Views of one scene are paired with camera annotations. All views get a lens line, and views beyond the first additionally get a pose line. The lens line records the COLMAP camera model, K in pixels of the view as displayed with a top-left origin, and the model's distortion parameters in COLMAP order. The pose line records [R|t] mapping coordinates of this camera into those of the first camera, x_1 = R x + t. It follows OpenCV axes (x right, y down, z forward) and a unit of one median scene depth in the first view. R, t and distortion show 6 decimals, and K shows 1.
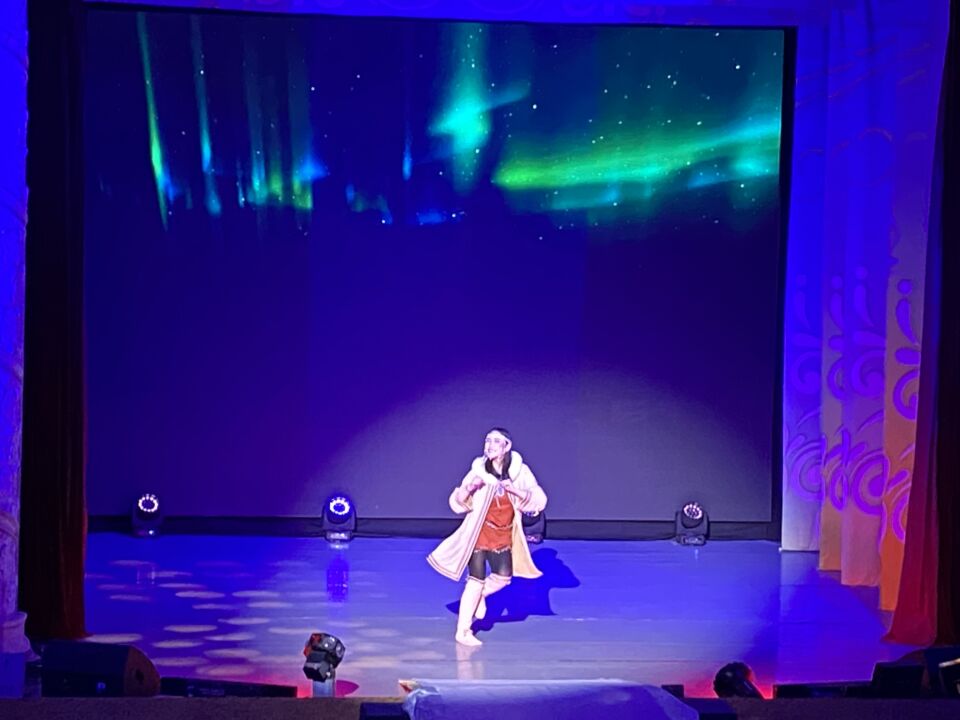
lens RADIAL K [[2473.4, 0, 475.4], [0, 2473.4, 354.6], [0, 0, 1]] dist [0.161448, 0.000000]
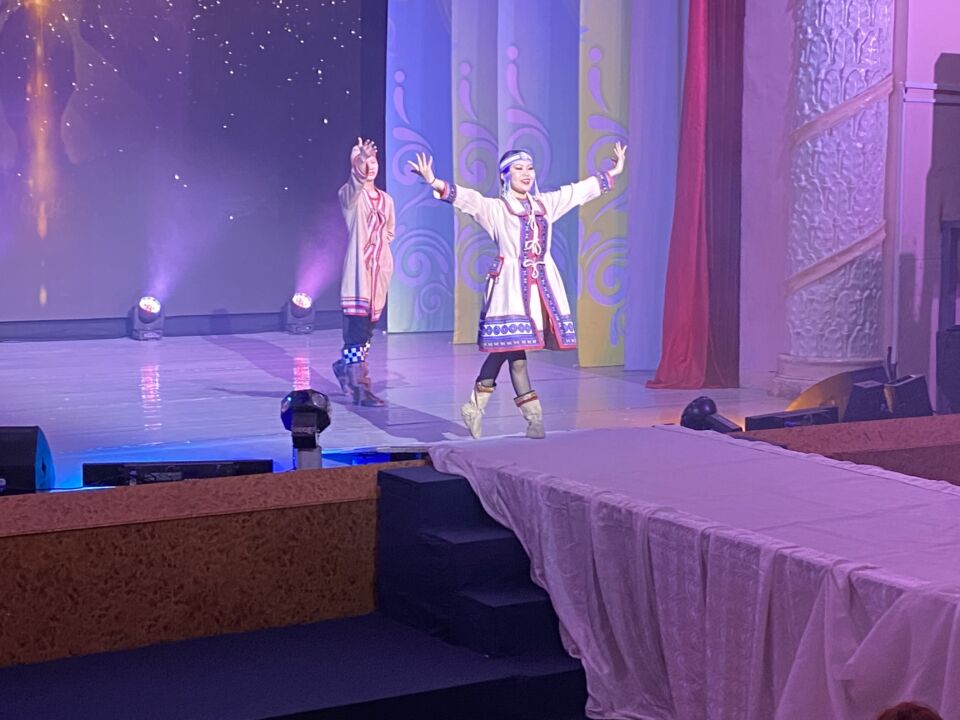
lens RADIAL K [[1743.3, 0, 481.0], [0, 1743.3, 337.1], [0, 0, 1]] dist [0.164685, 0.000000]
pose [[0.904877, -0.051809, 0.422509, -0.164196], [0.034147, 0.998202, 0.049271, 0.046925], [-0.424301, -0.030156, 0.905019, 0.316926]]
